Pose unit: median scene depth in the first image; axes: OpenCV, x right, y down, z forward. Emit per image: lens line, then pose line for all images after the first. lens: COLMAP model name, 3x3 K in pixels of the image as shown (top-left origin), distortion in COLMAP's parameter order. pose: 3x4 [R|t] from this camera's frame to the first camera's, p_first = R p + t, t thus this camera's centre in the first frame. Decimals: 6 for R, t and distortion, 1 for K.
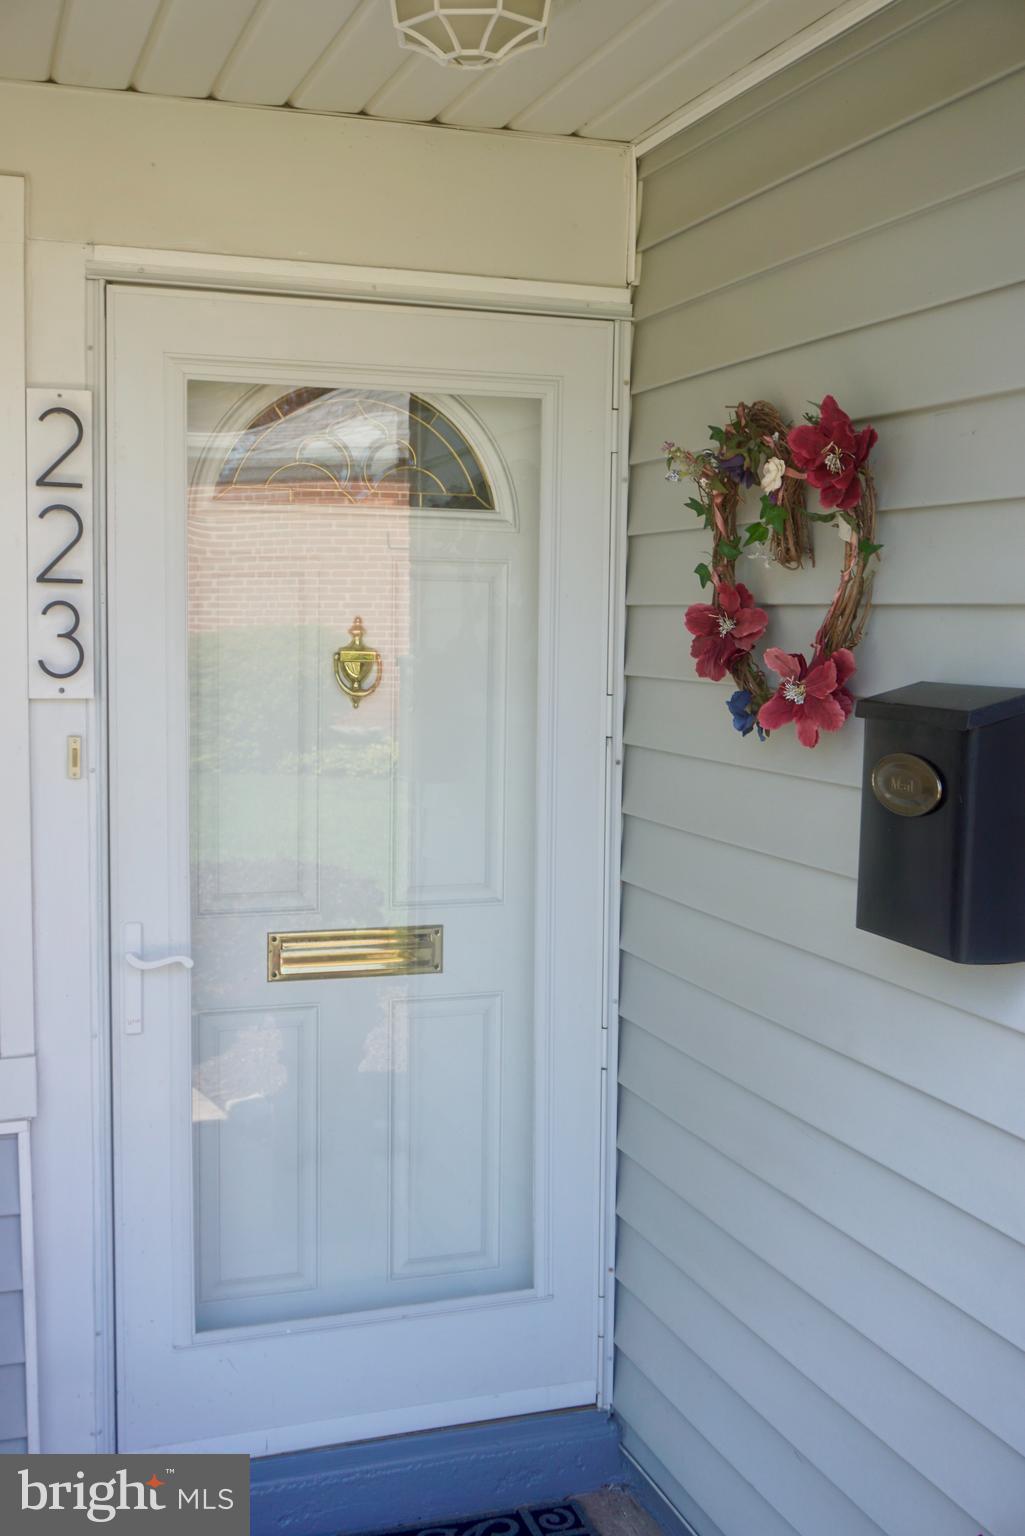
lens RADIAL K [[1639.8, 0, 511.8], [0, 1639.8, 768.2], [0, 0, 1]] dist [0.001217, 0.000000]
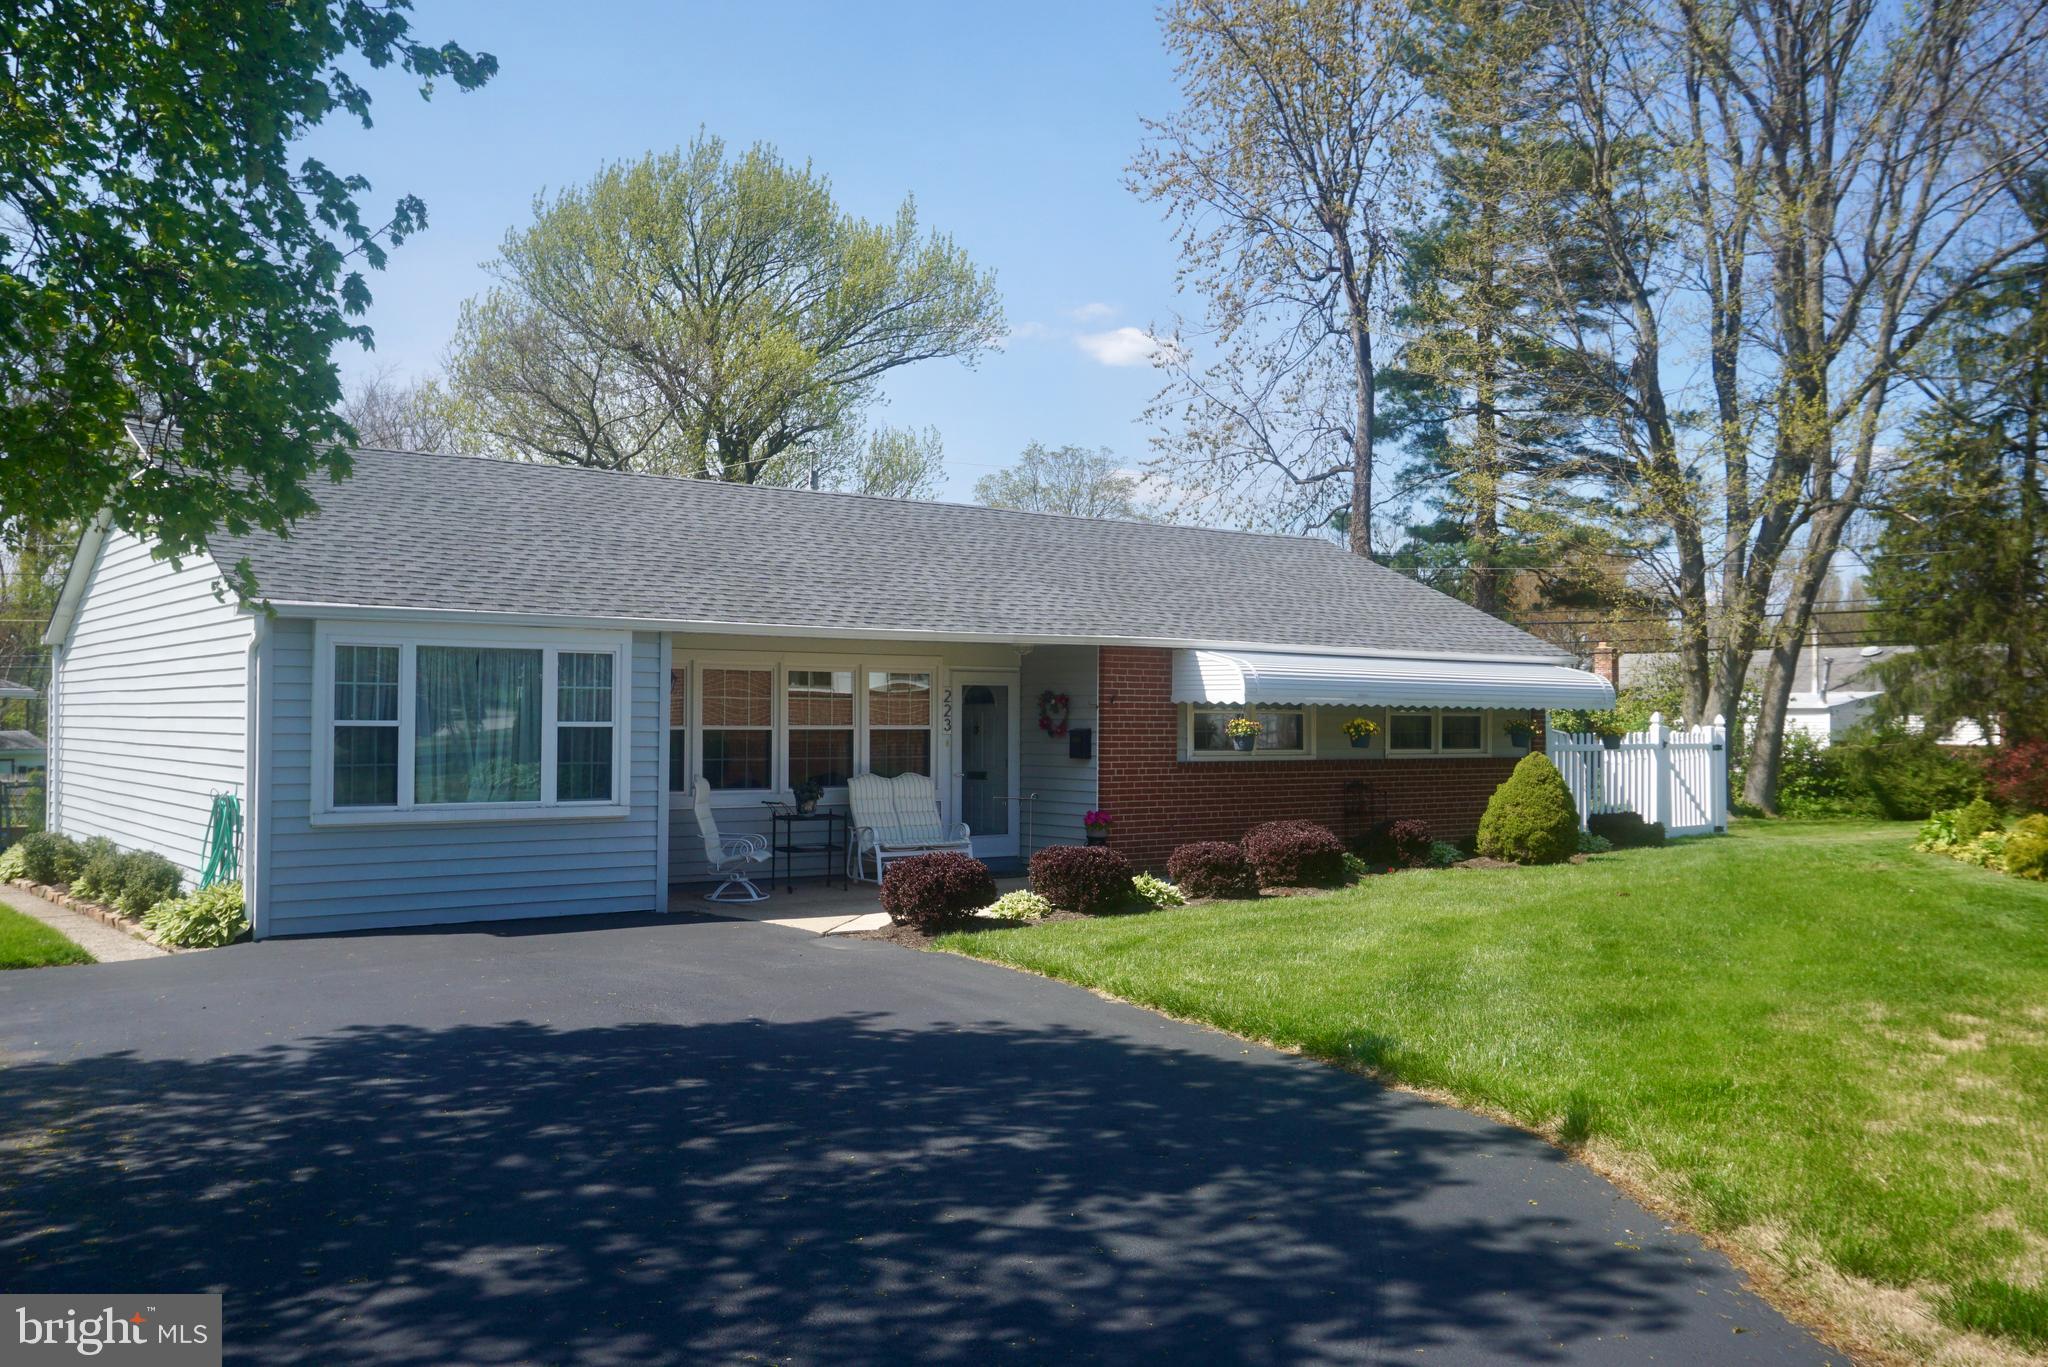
lens RADIAL K [[1781.1, 0, 1017.9], [0, 1781.1, 690.3], [0, 0, 1]] dist [0.067936, 0.004366]
pose [[0.960665, -0.002355, 0.277699, -2.127118], [0.032120, 0.994195, -0.102684, 0.563935], [-0.275845, 0.107564, 0.955165, -6.346500]]
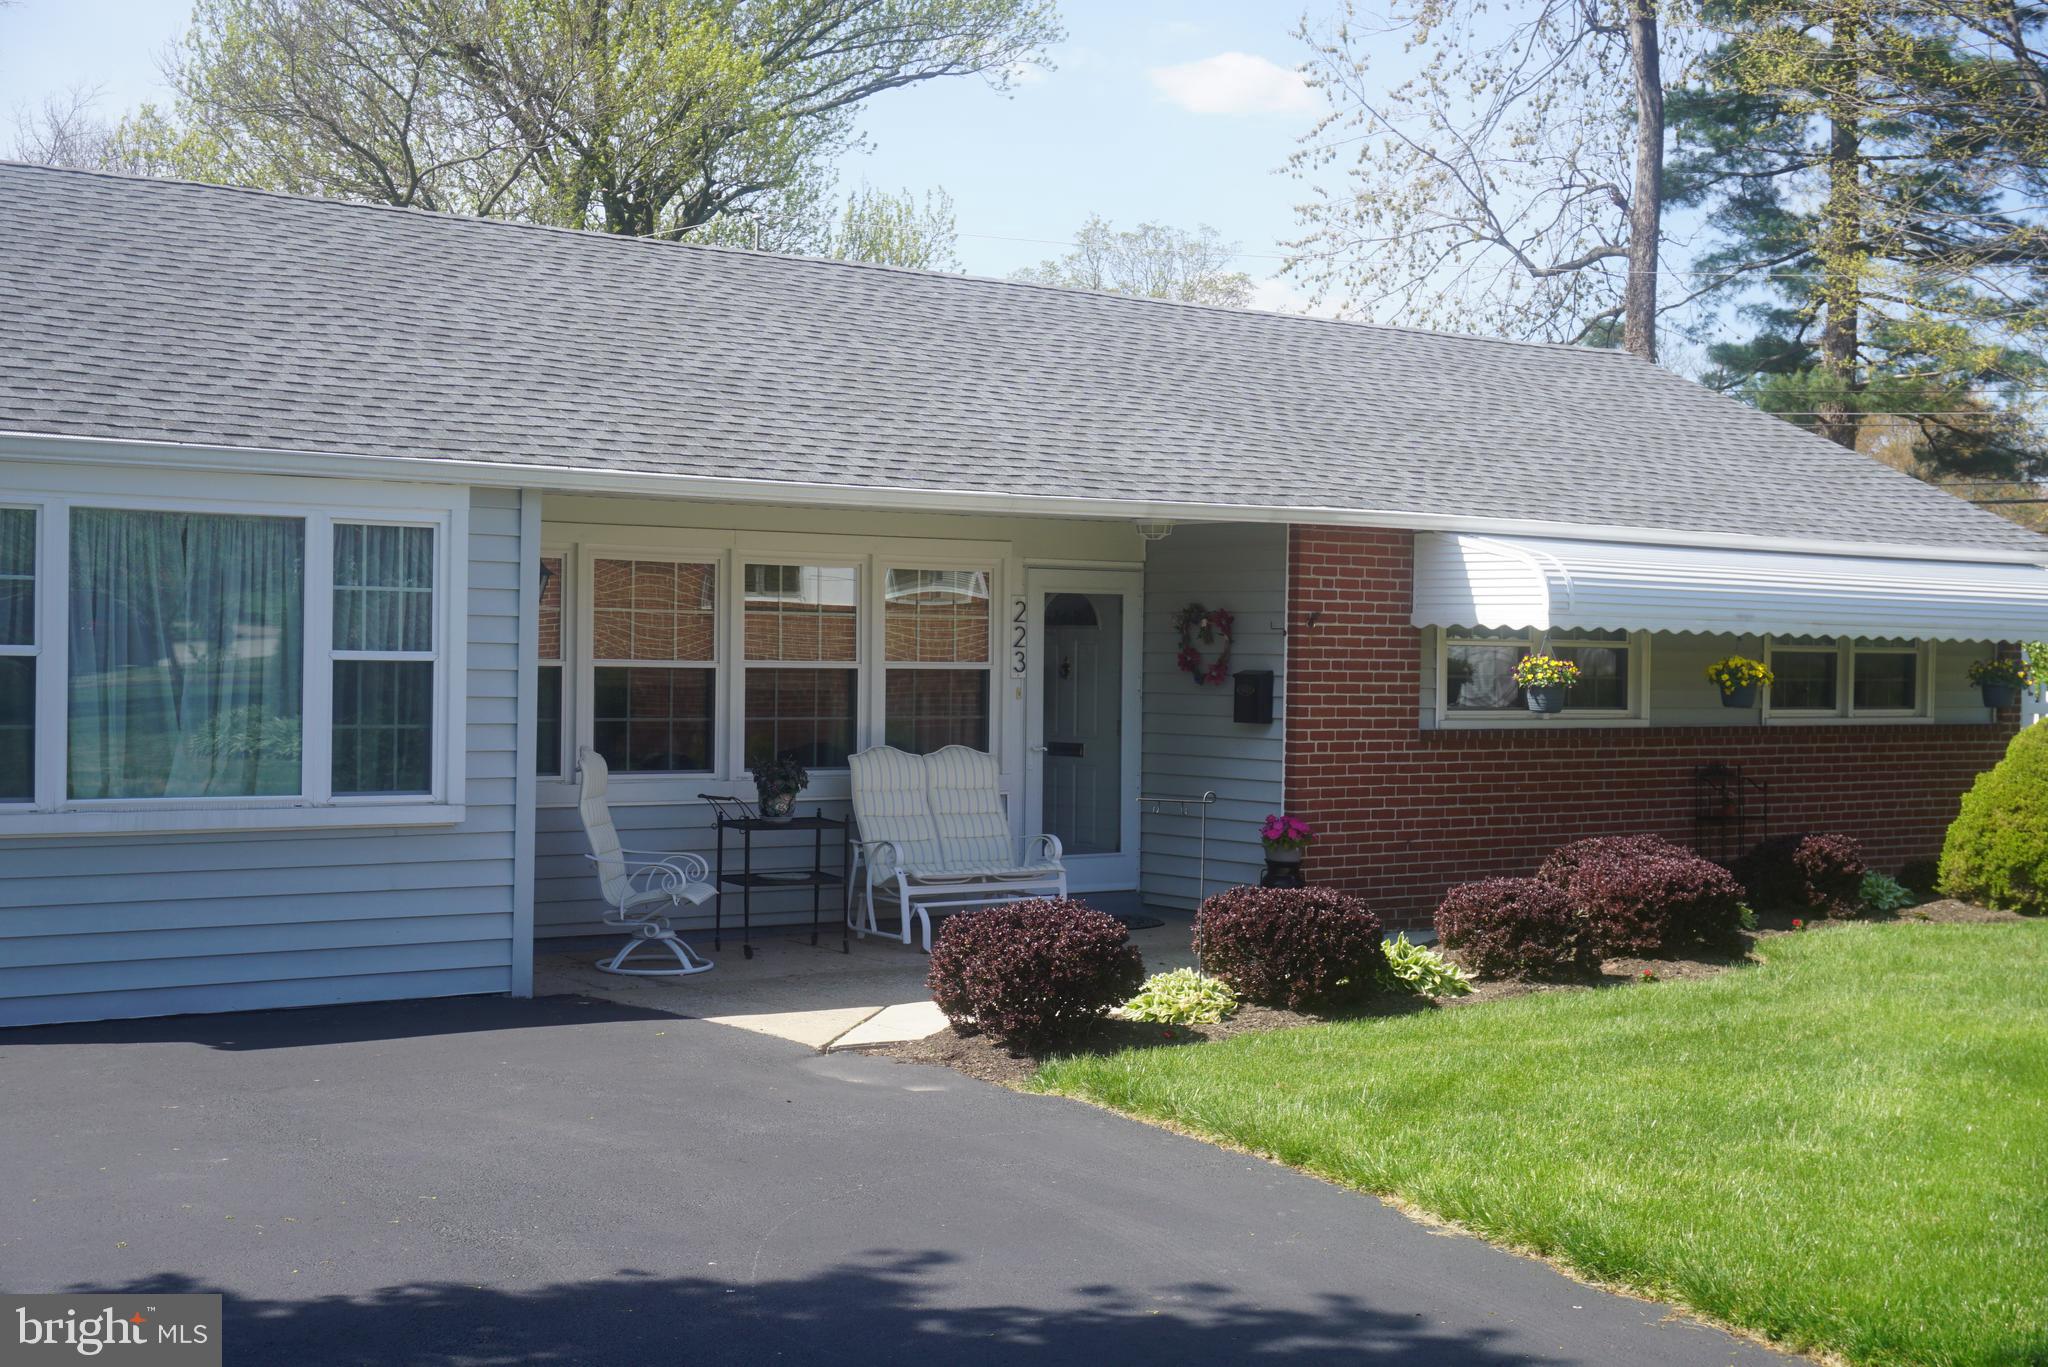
lens RADIAL K [[2677.5, 0, 1023.9], [0, 2677.5, 689.2], [0, 0, 1]] dist [0.101085, 0.000000]
pose [[0.963125, -0.002171, 0.269044, -2.054341], [0.022312, 0.997167, -0.071828, 0.457066], [-0.268126, 0.075182, 0.960446, -5.260762]]
